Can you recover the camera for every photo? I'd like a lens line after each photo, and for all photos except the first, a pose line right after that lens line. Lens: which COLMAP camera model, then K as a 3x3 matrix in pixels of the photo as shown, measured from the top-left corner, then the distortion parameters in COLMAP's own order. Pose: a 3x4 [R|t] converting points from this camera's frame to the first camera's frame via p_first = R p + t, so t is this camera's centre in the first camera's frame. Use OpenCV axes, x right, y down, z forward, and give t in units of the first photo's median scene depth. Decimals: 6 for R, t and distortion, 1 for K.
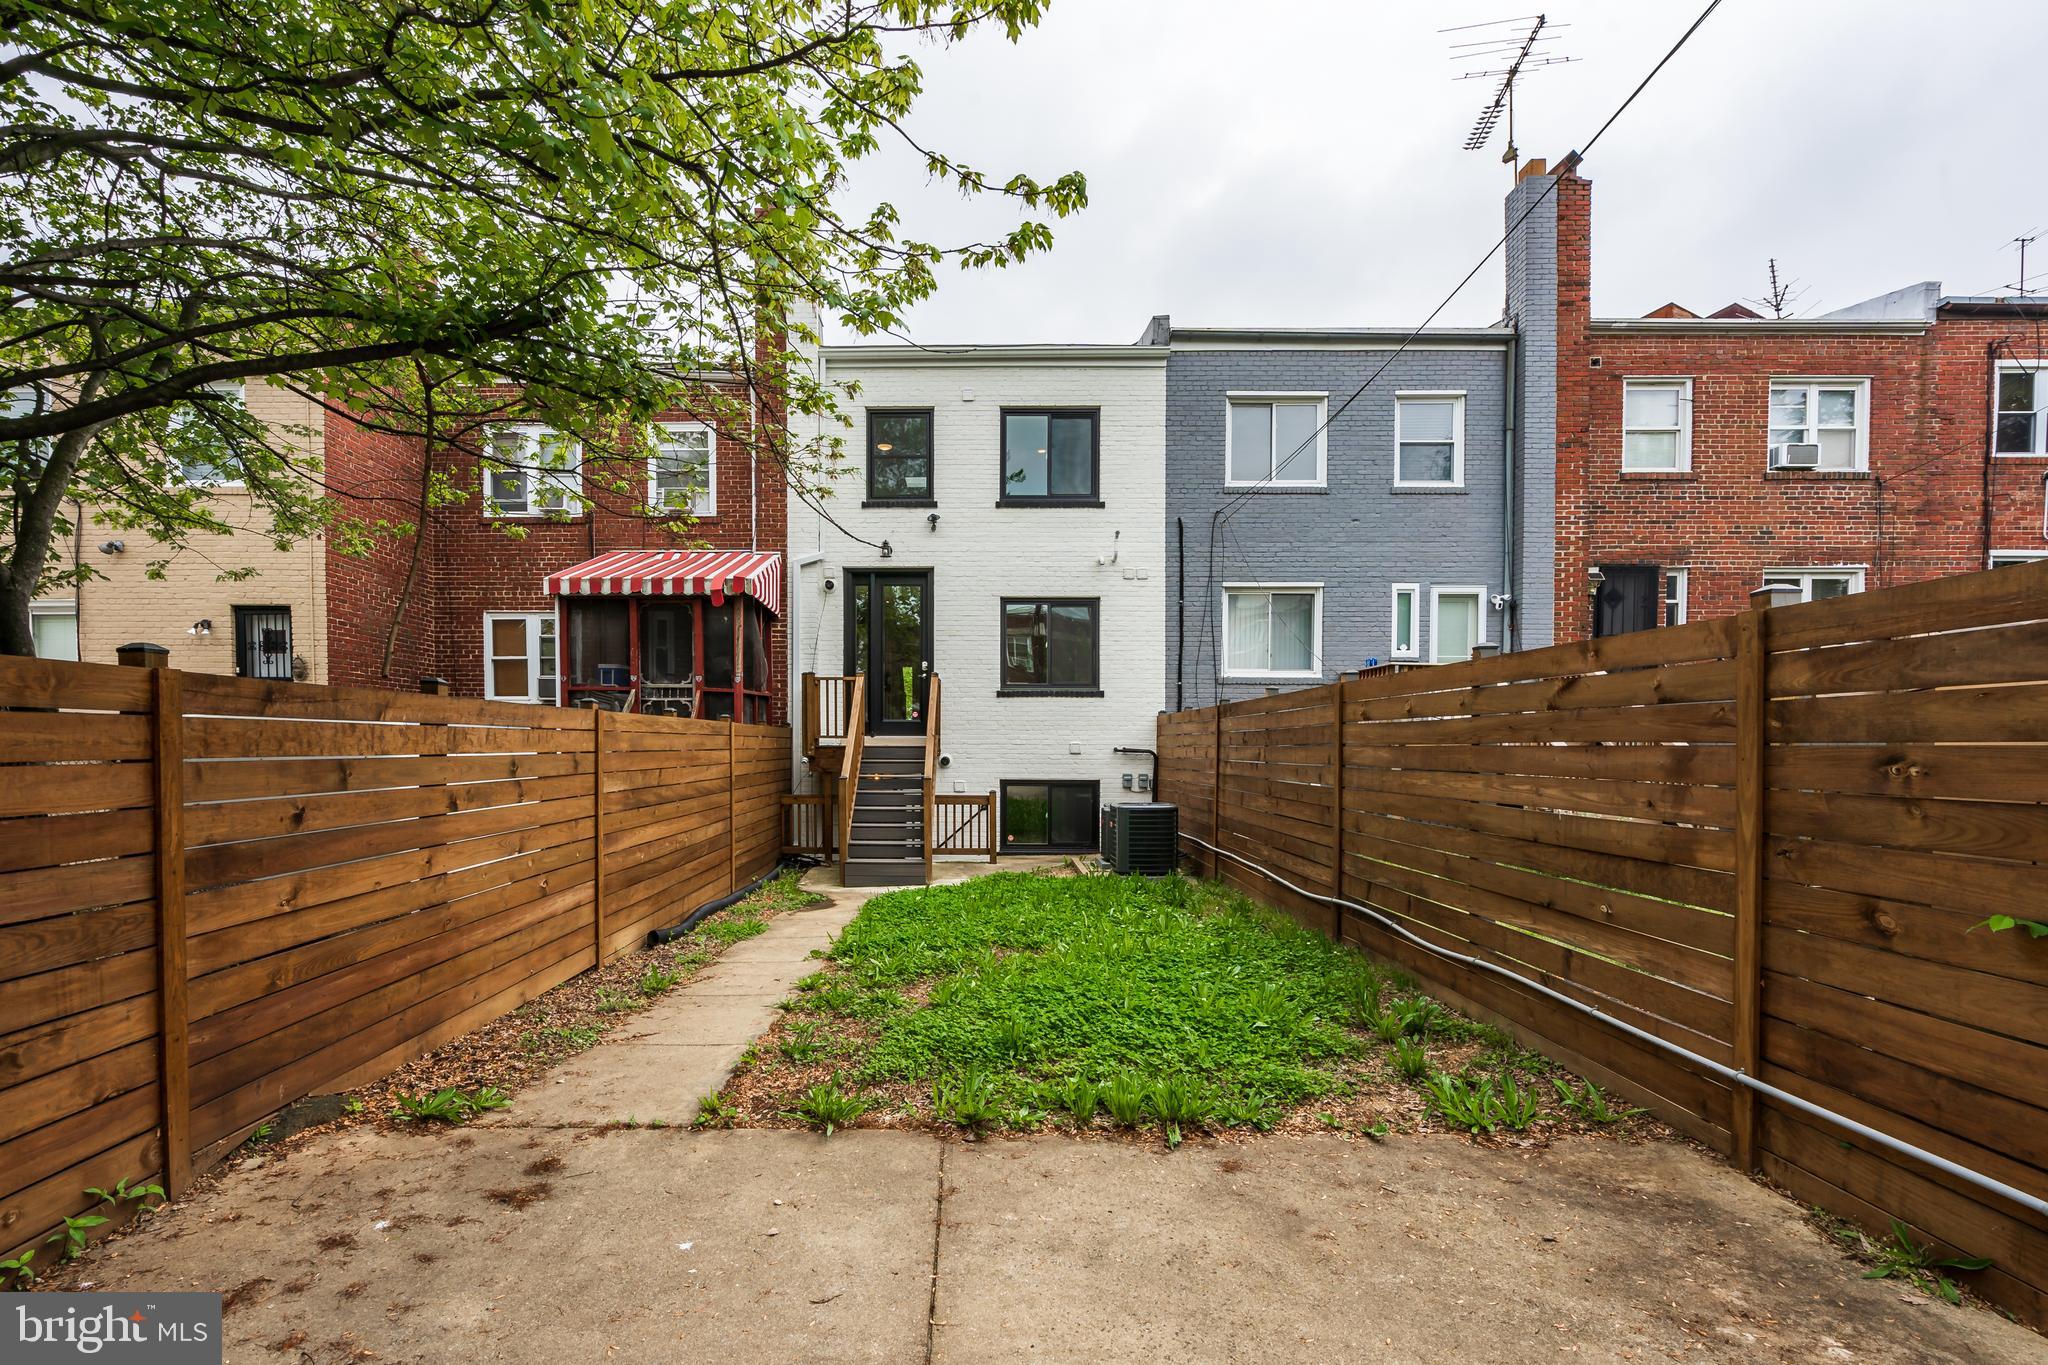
lens RADIAL K [[1024.2, 0, 1019.2], [0, 1024.2, 783.7], [0, 0, 1]] dist [0.003211, 0.002838]
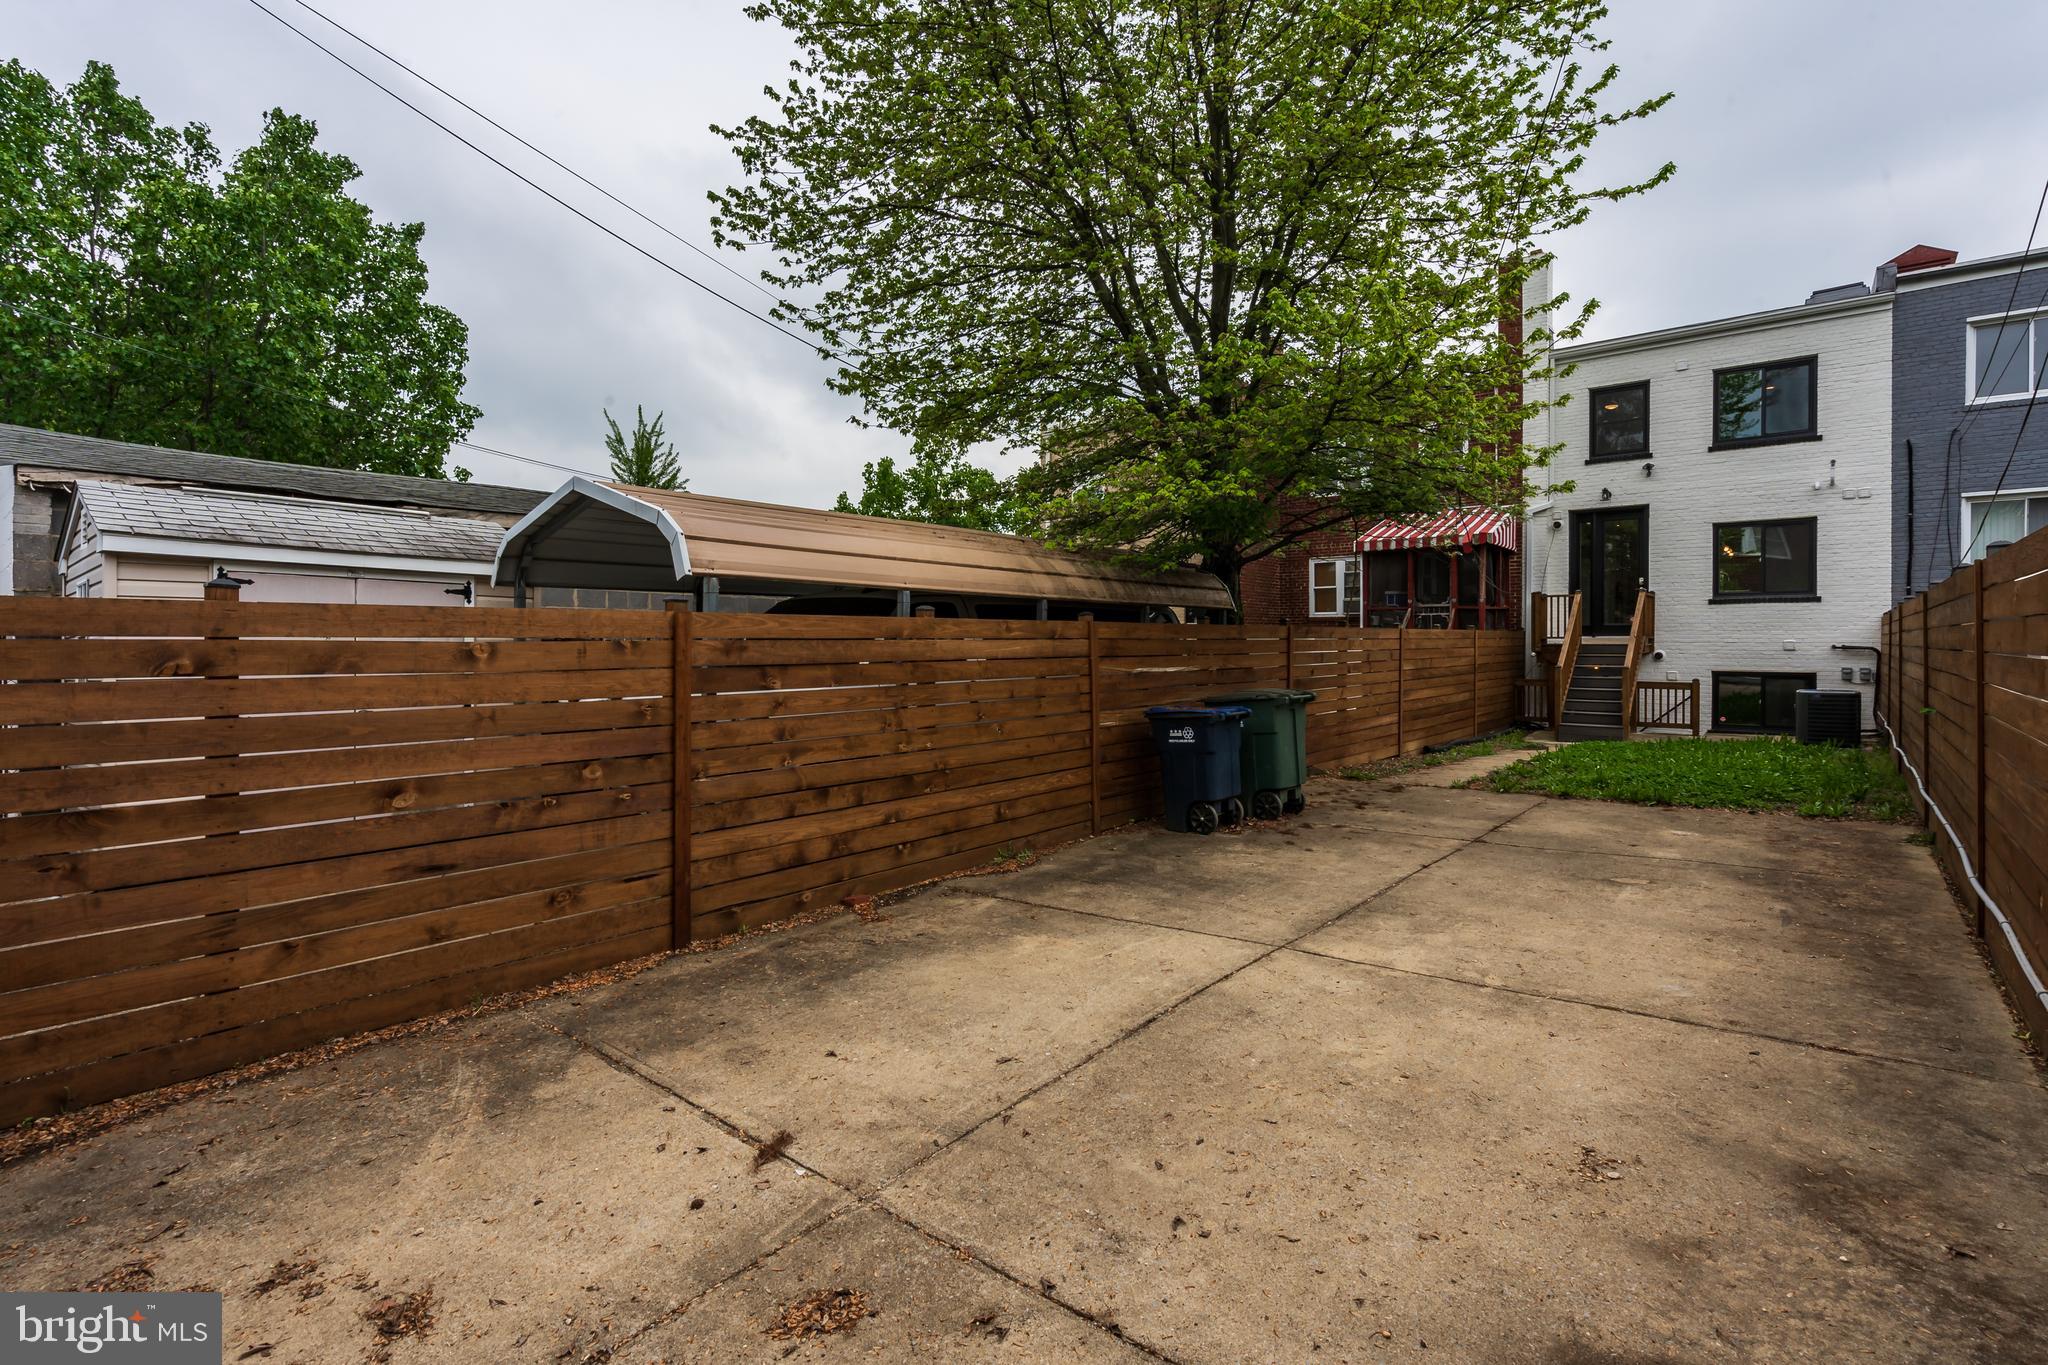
lens RADIAL K [[1024.2, 0, 986.7], [0, 1024.2, 650.5], [0, 0, 1]] dist [0.003211, 0.002838]
pose [[0.744611, 0.001802, -0.667496, 0.169536], [-0.020559, 0.999584, -0.020236, 0.014849], [0.667182, 0.028790, 0.744339, -0.539927]]
